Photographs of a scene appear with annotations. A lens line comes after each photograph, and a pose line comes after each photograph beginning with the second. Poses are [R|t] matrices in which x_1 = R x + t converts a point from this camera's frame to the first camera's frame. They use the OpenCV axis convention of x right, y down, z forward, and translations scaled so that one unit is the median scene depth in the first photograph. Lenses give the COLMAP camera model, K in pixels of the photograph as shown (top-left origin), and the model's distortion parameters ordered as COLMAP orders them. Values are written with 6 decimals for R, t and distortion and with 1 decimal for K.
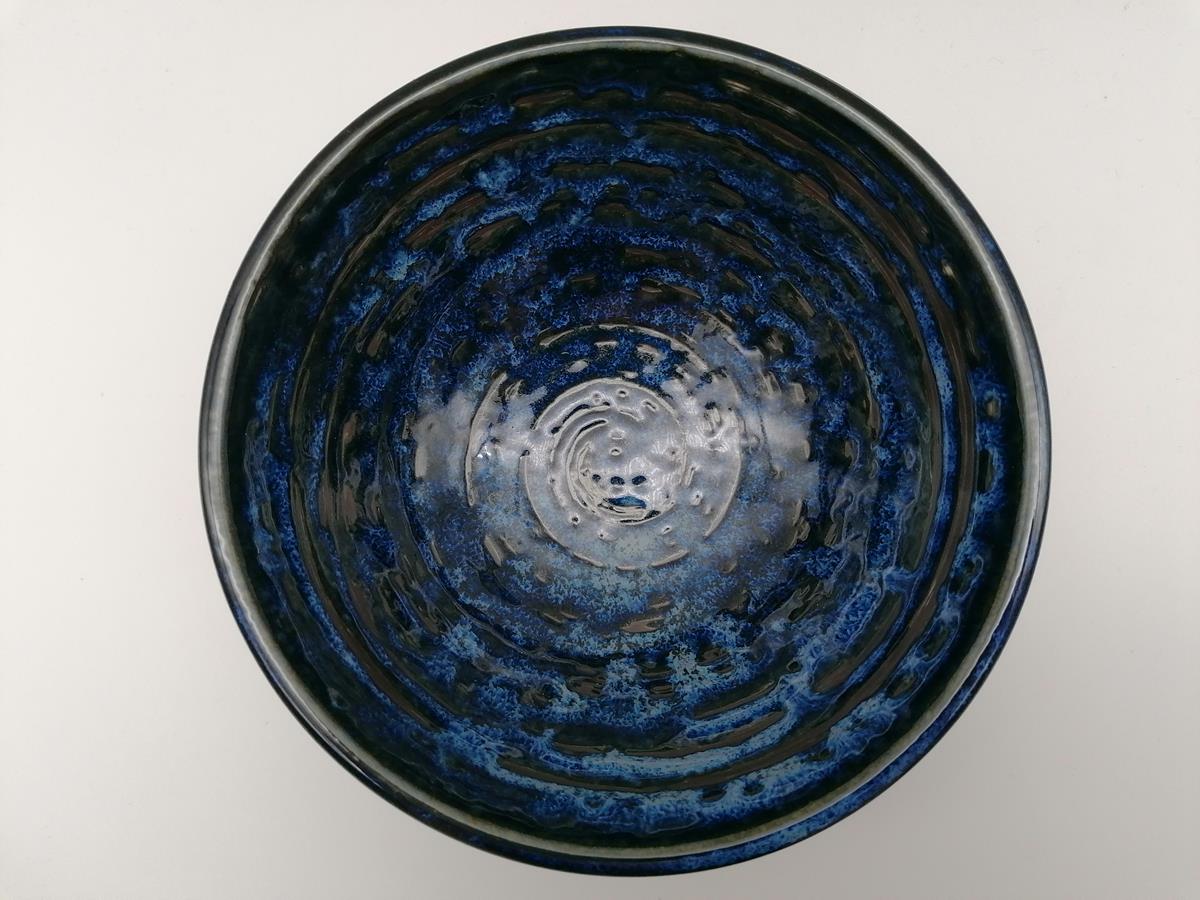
lens RADIAL K [[896.1, 0, 600.0], [0, 896.1, 450.0], [0, 0, 1]] dist [0.007742, -0.131894]
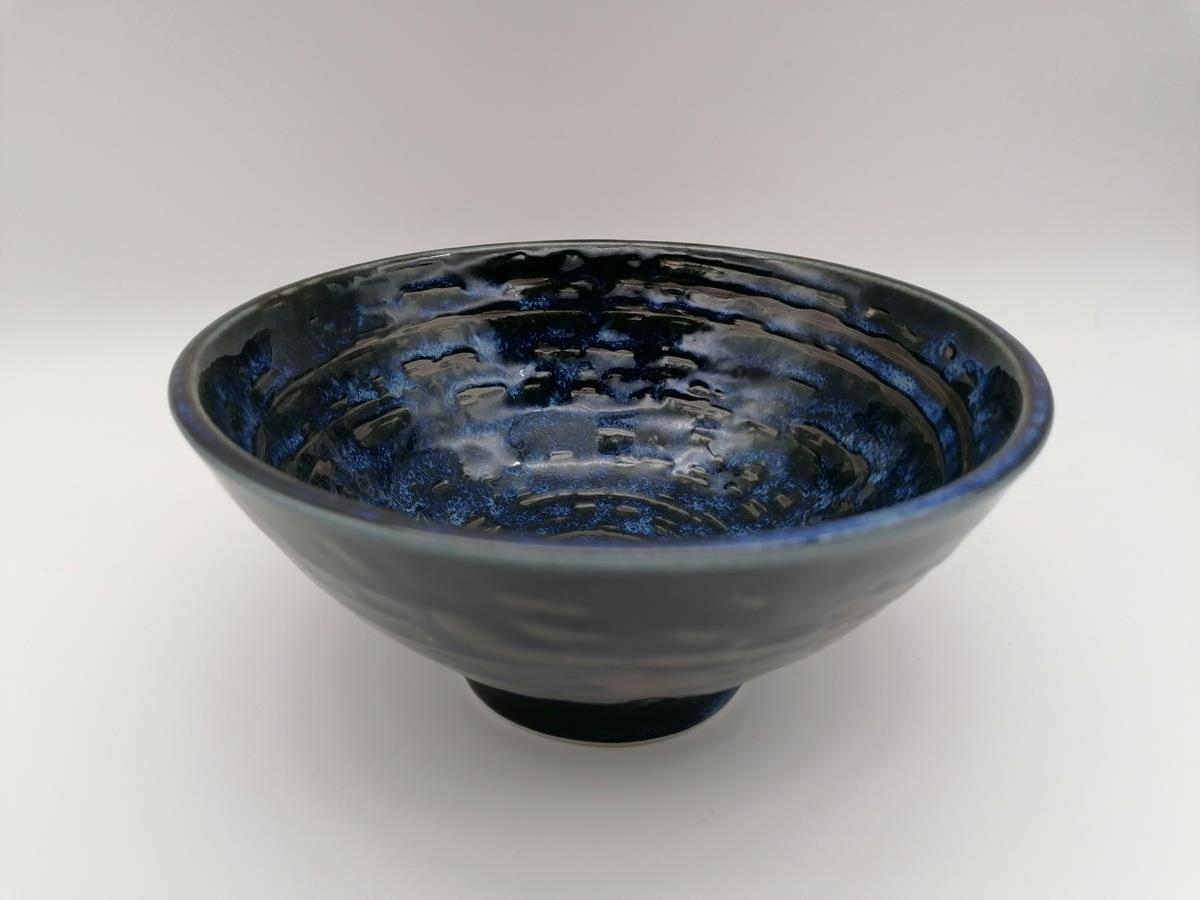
lens RADIAL K [[896.1, 0, 600.0], [0, 896.1, 450.0], [0, 0, 1]] dist [0.007742, -0.131894]
pose [[0.997837, -0.026057, 0.060346, -0.040096], [0.064824, 0.542114, -0.837801, 0.765495], [-0.010884, 0.839901, 0.542631, 0.448848]]
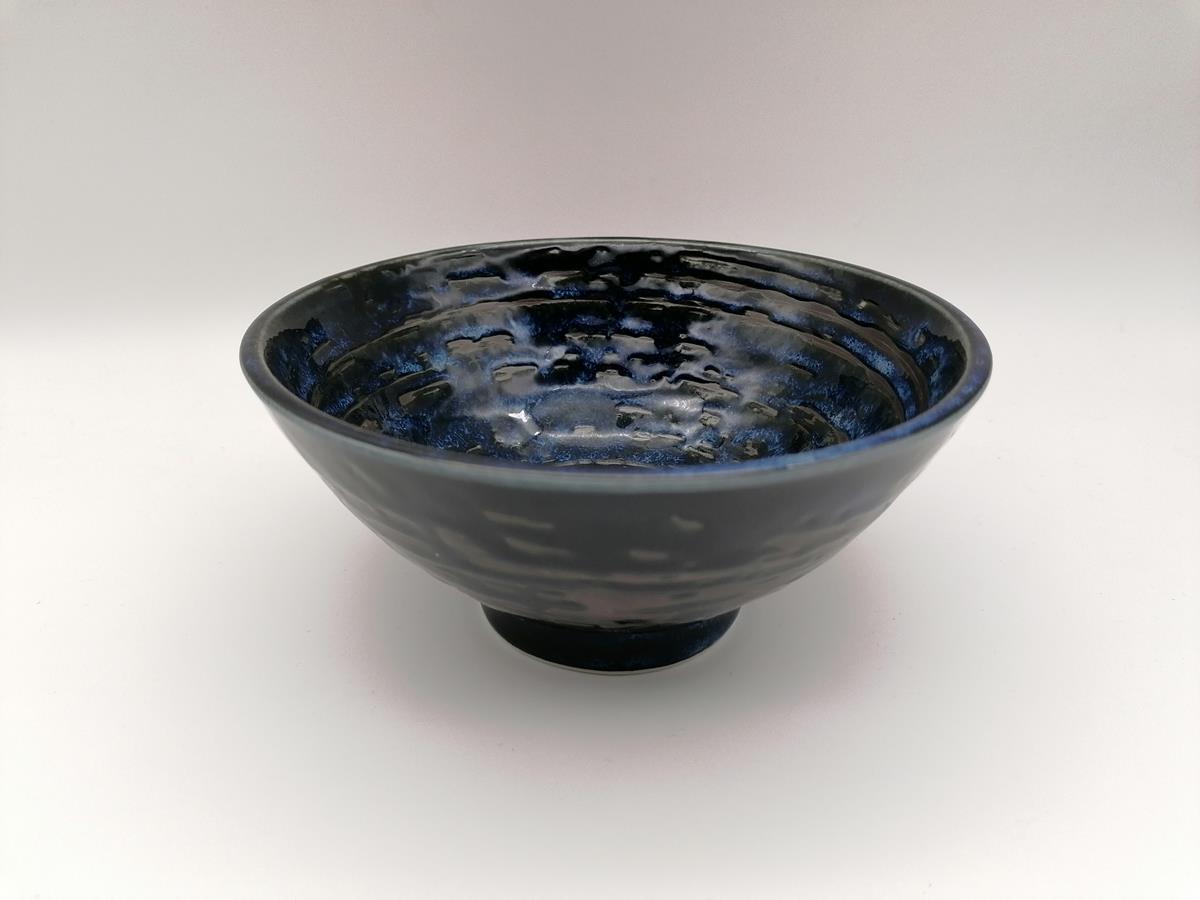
lens RADIAL K [[896.1, 0, 600.0], [0, 896.1, 450.0], [0, 0, 1]] dist [0.007742, -0.131894]
pose [[0.999623, 0.007610, -0.026380, 0.036972], [-0.026364, 0.534283, -0.844894, 0.904143], [0.007665, 0.845271, 0.534283, 0.418607]]
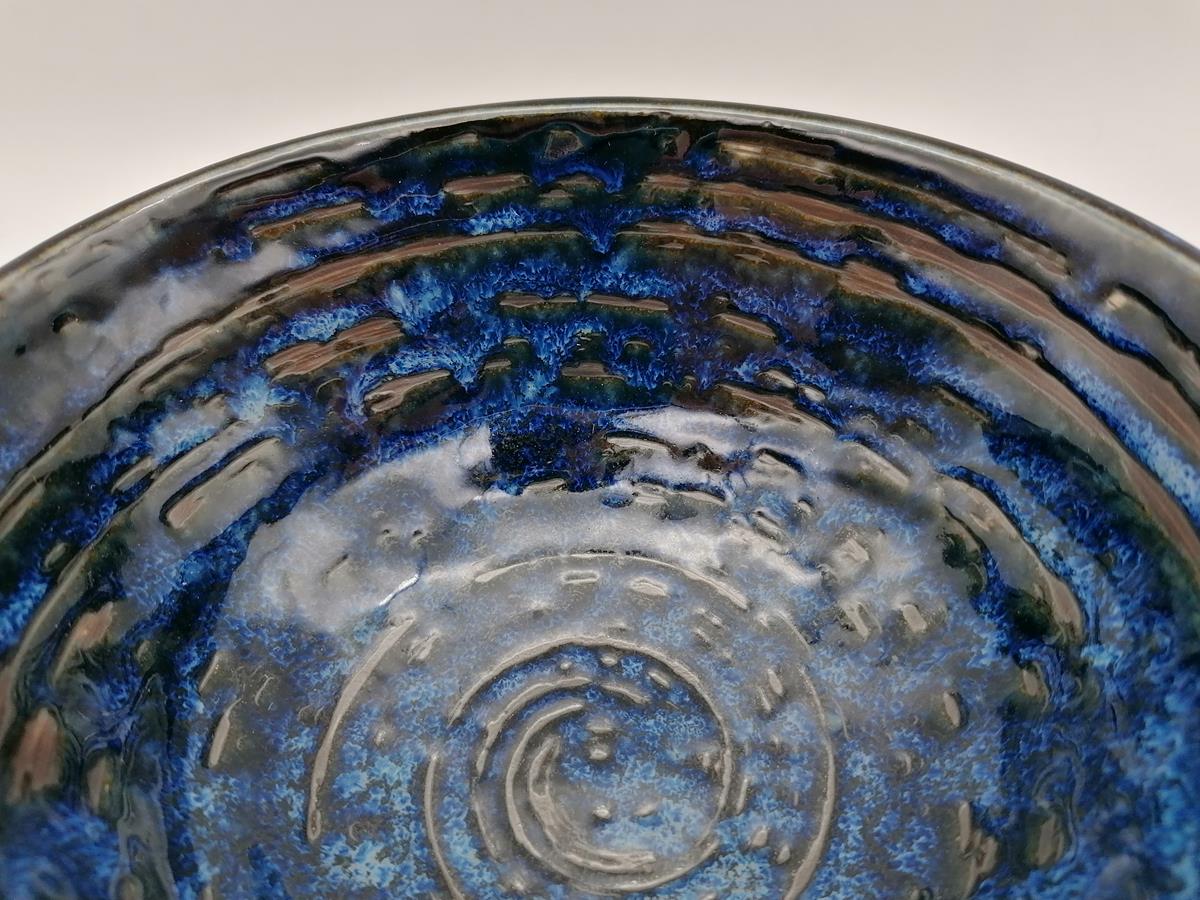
lens RADIAL K [[896.1, 0, 600.0], [0, 896.1, 450.0], [0, 0, 1]] dist [0.007742, -0.131894]
pose [[0.999708, -0.023659, -0.004869, 0.027894], [0.015108, 0.769719, -0.638204, 0.231043], [0.018847, 0.637944, 0.769852, 0.516722]]
